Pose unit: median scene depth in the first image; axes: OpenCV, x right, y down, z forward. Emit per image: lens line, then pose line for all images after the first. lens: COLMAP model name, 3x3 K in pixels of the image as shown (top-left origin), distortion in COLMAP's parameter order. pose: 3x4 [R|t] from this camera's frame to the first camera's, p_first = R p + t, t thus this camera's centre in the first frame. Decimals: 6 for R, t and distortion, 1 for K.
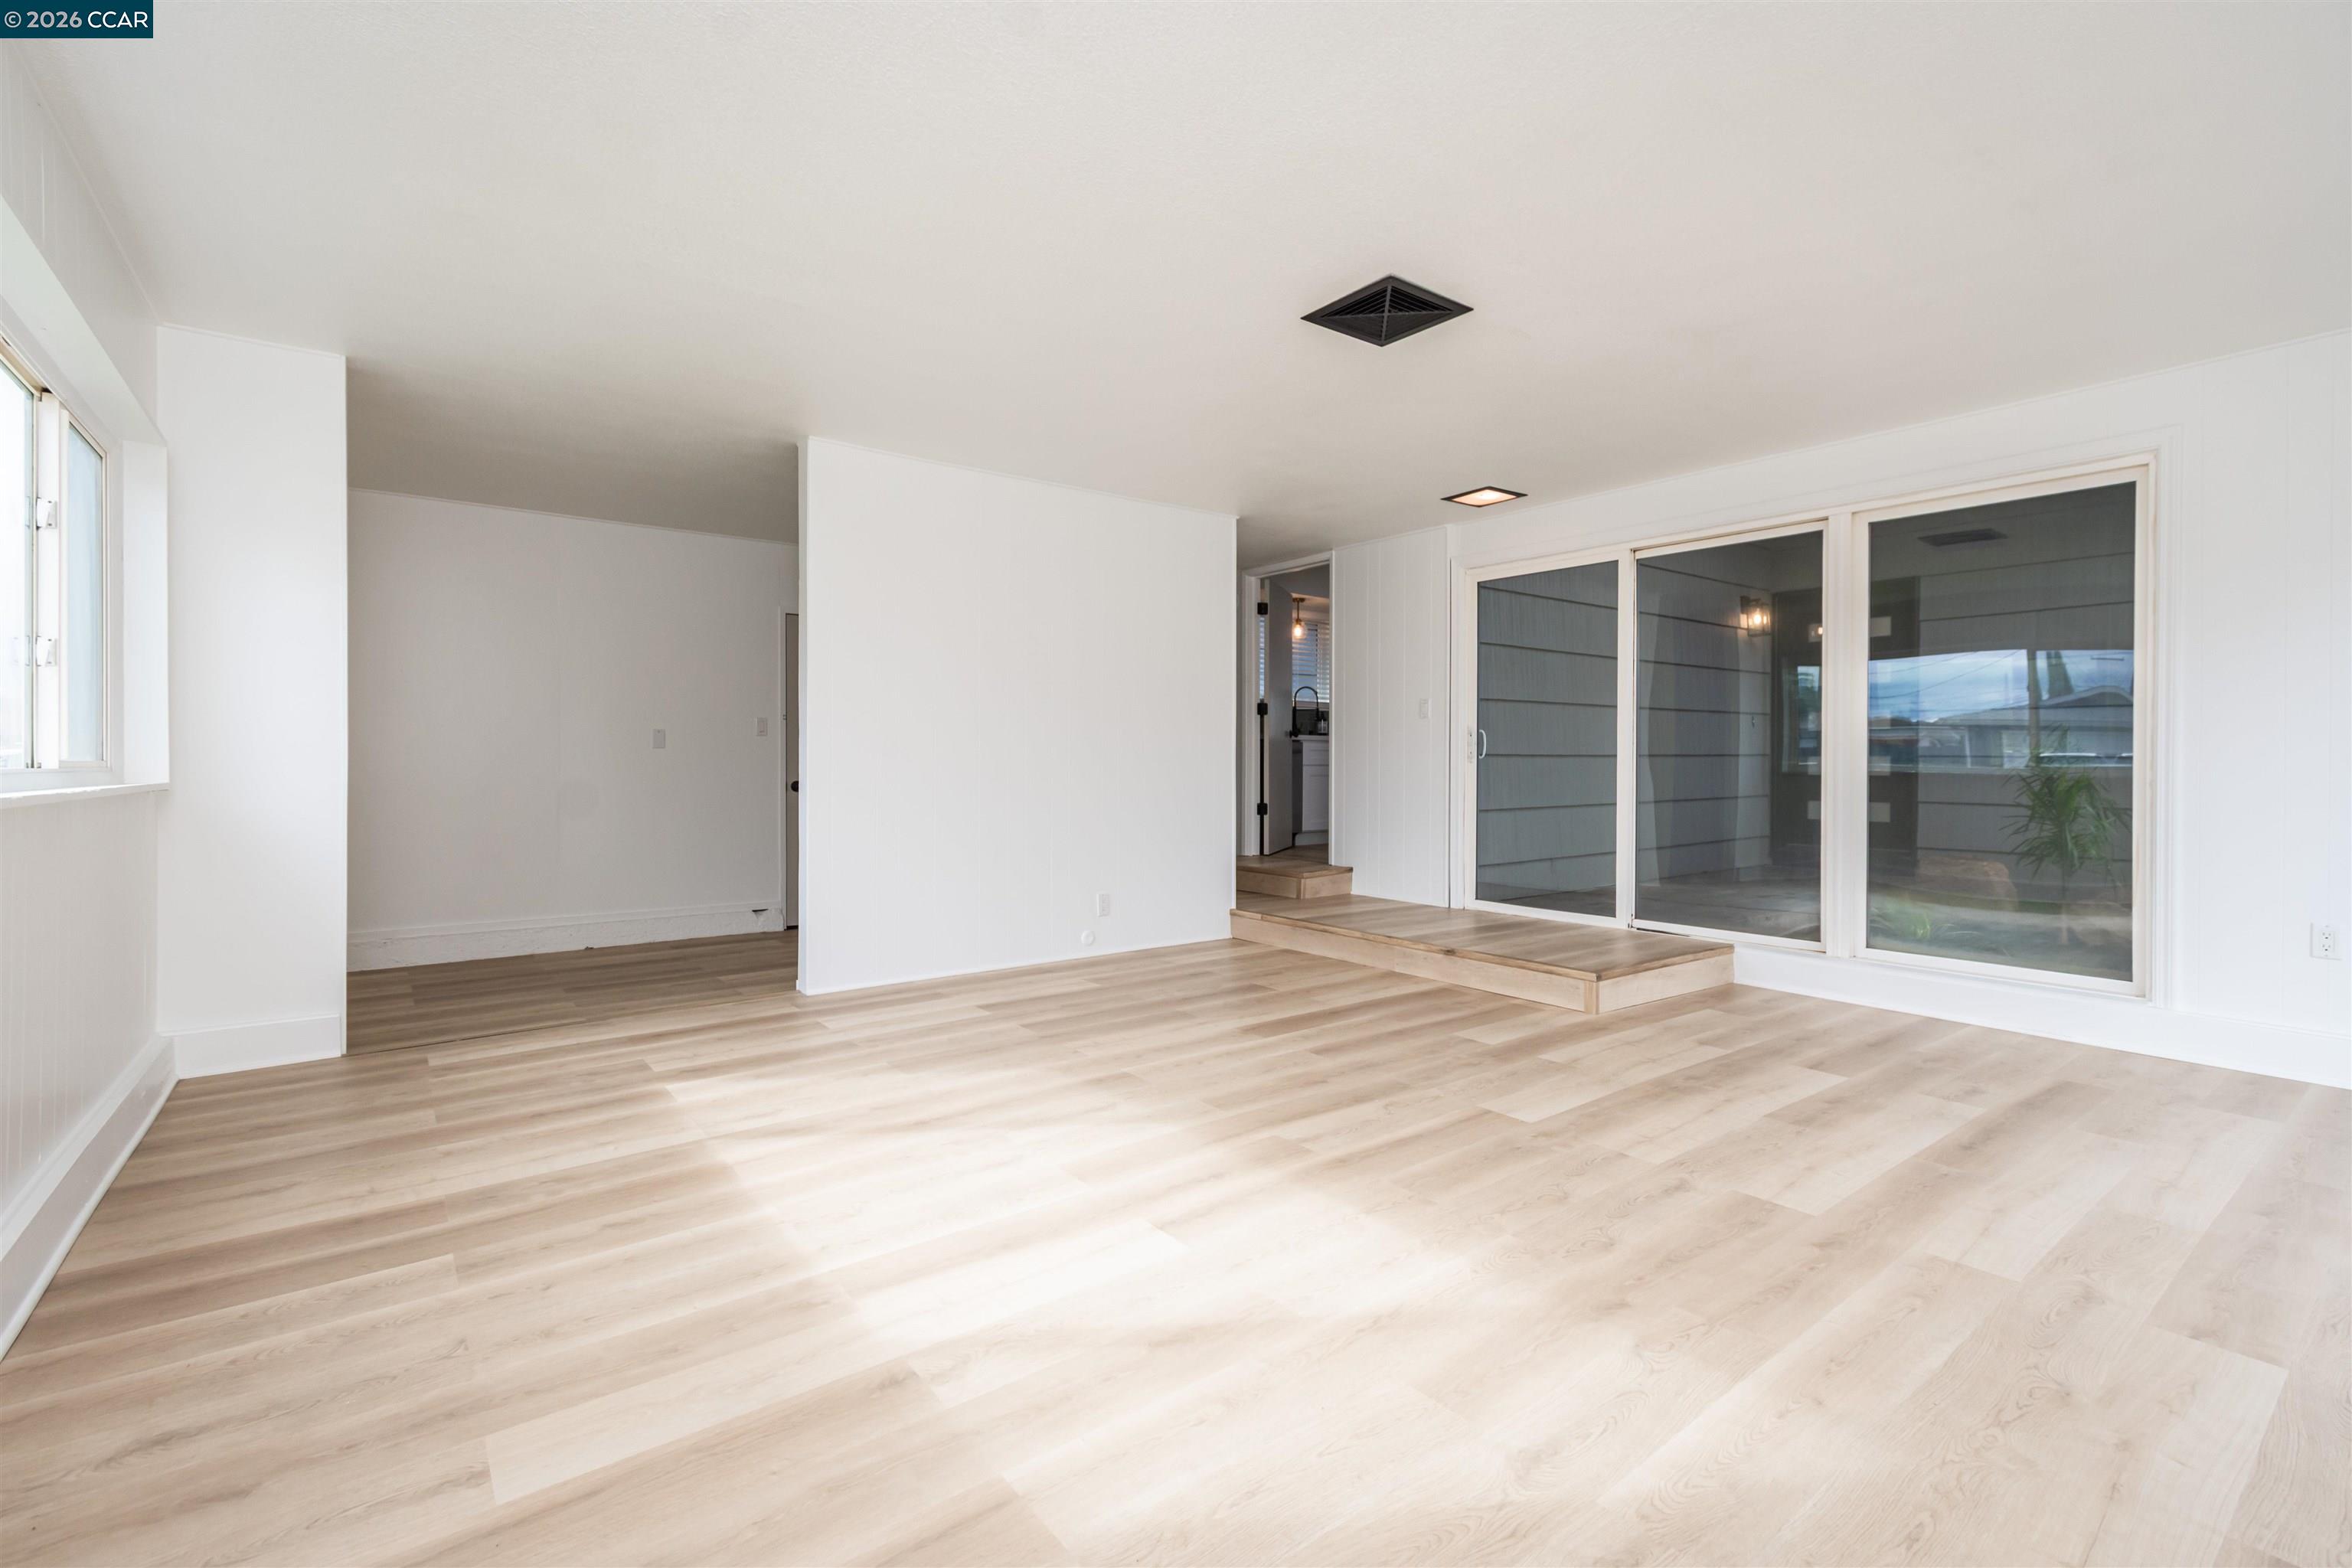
lens RADIAL K [[1051.7, 0, 1165.5], [0, 1051.7, 771.0], [0, 0, 1]] dist [-0.000244, 0.000688]
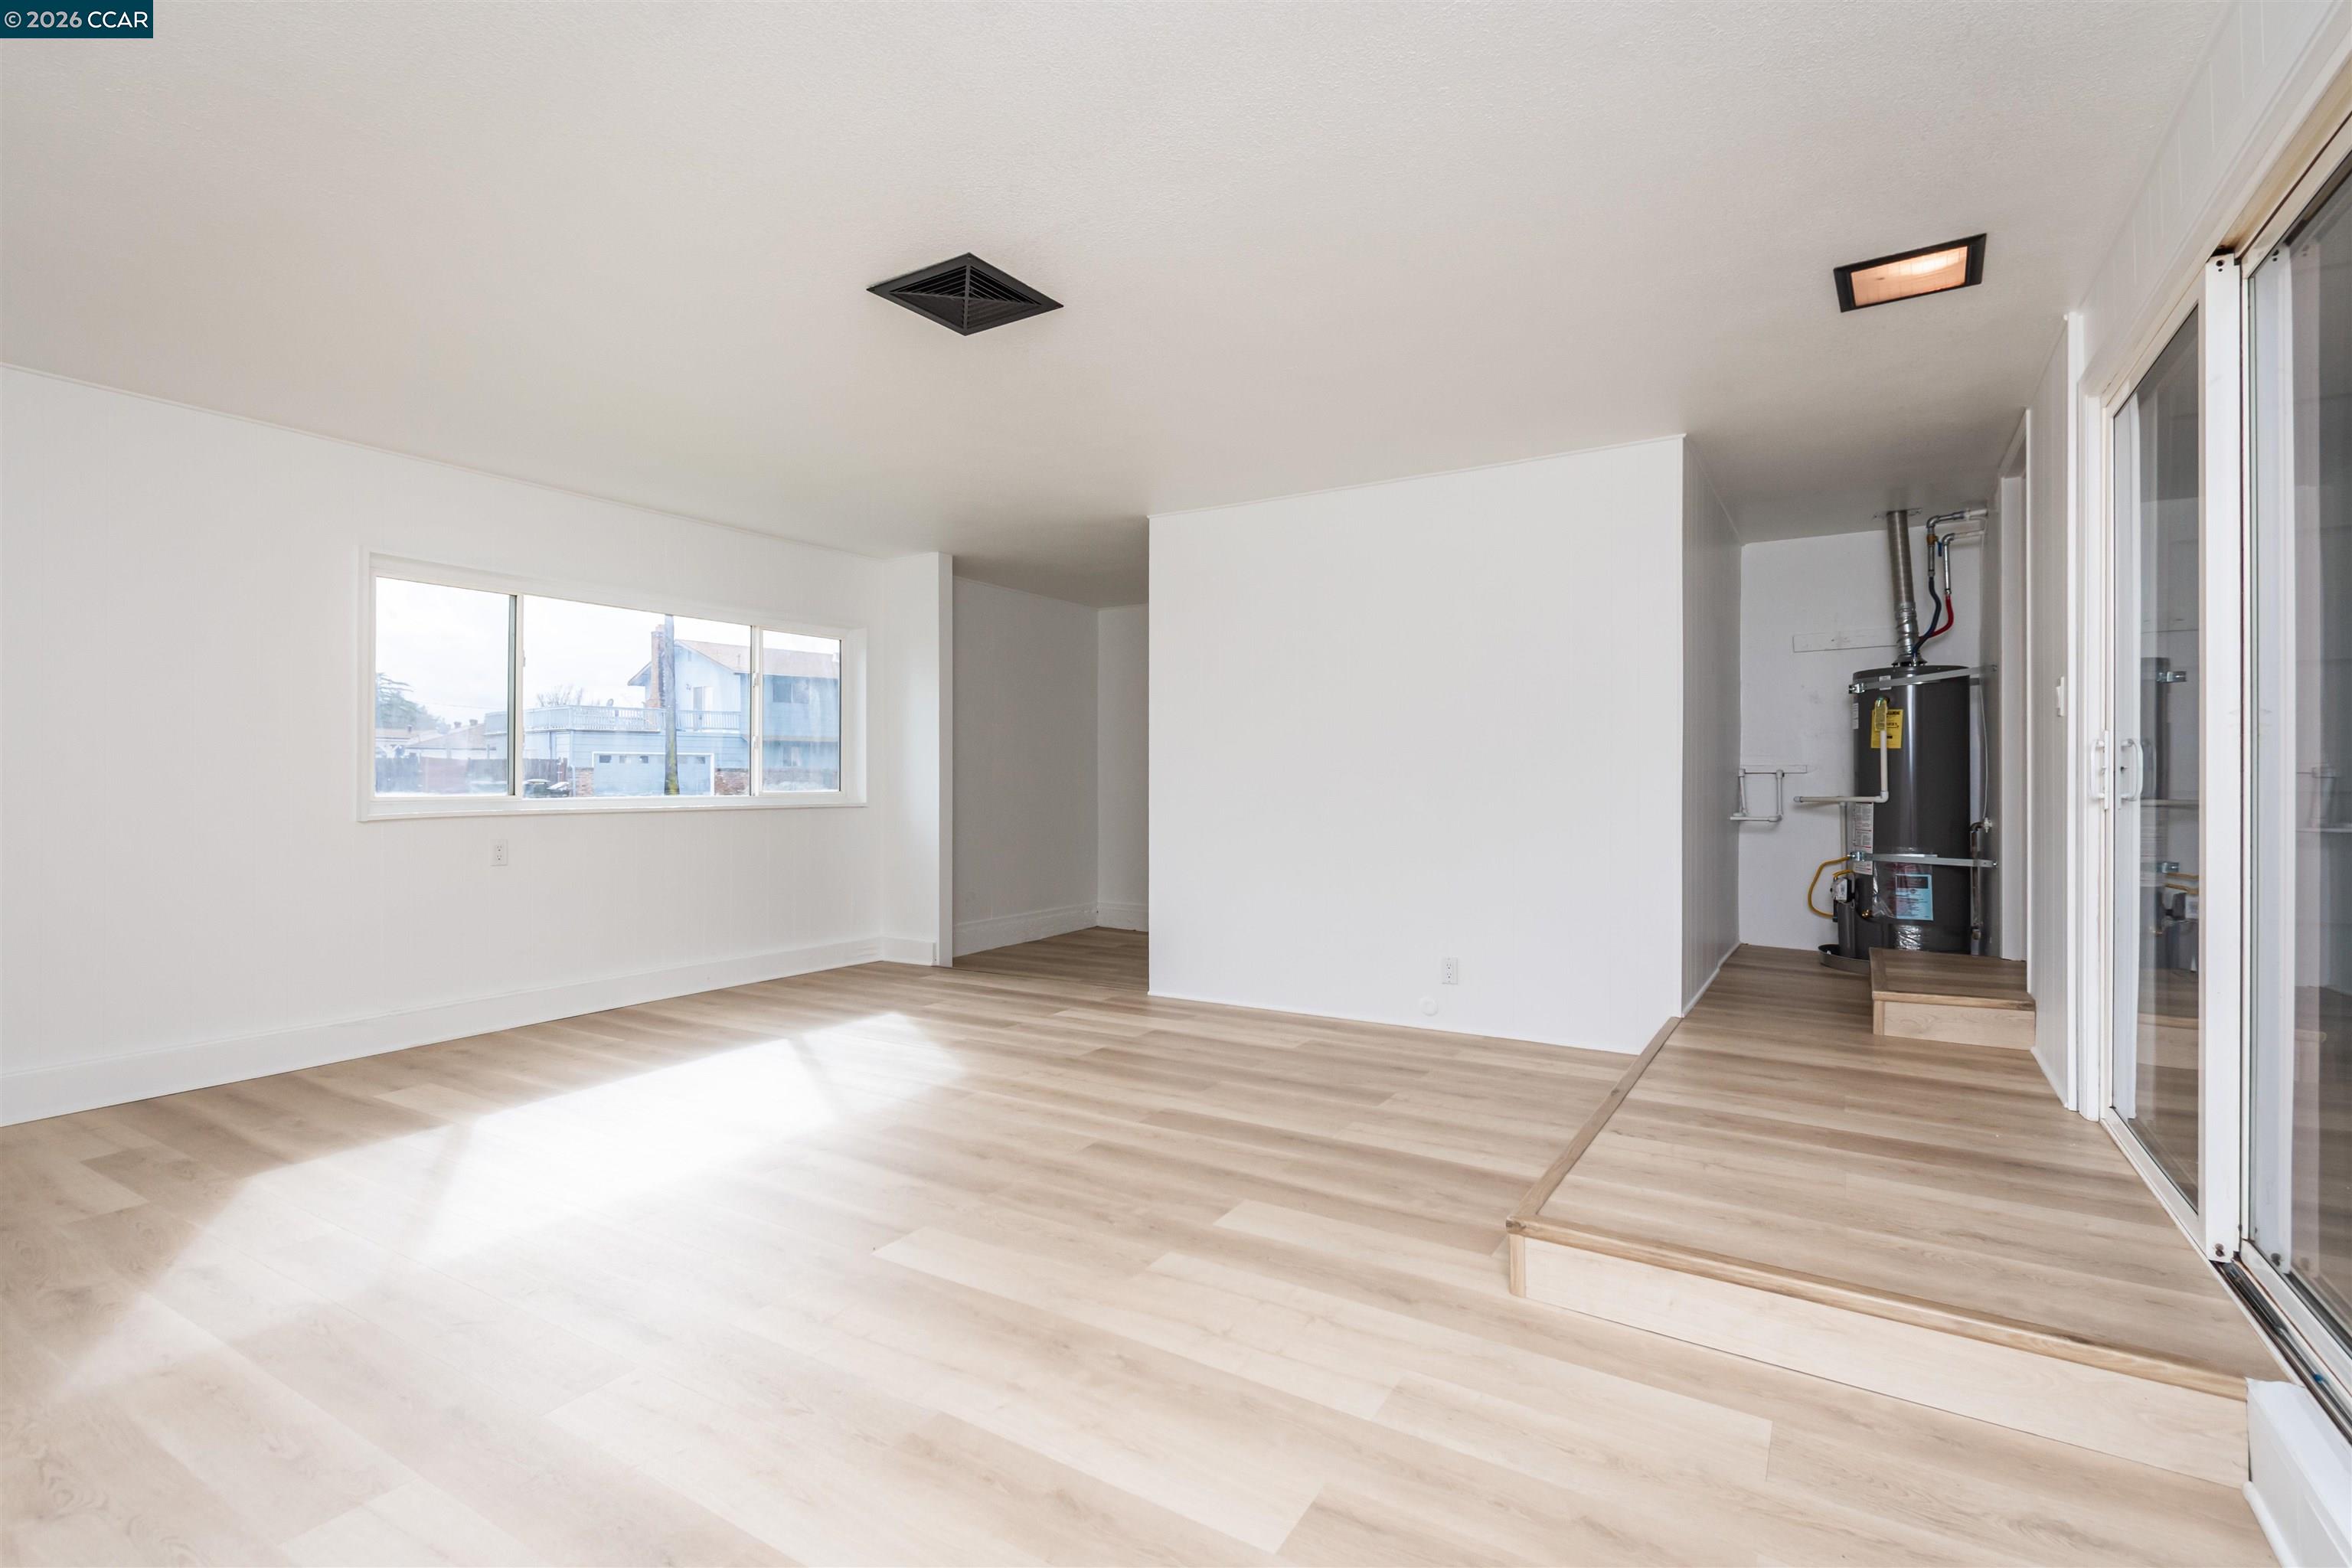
lens RADIAL K [[1106.8, 0, 1159.2], [0, 1106.8, 783.7], [0, 0, 1]] dist [0.002869, -0.000218]
pose [[0.337766, -0.001926, -0.941228, 1.036856], [-0.007722, 0.999959, -0.004817, -0.015990], [0.941198, 0.008895, 0.337738, 0.787821]]
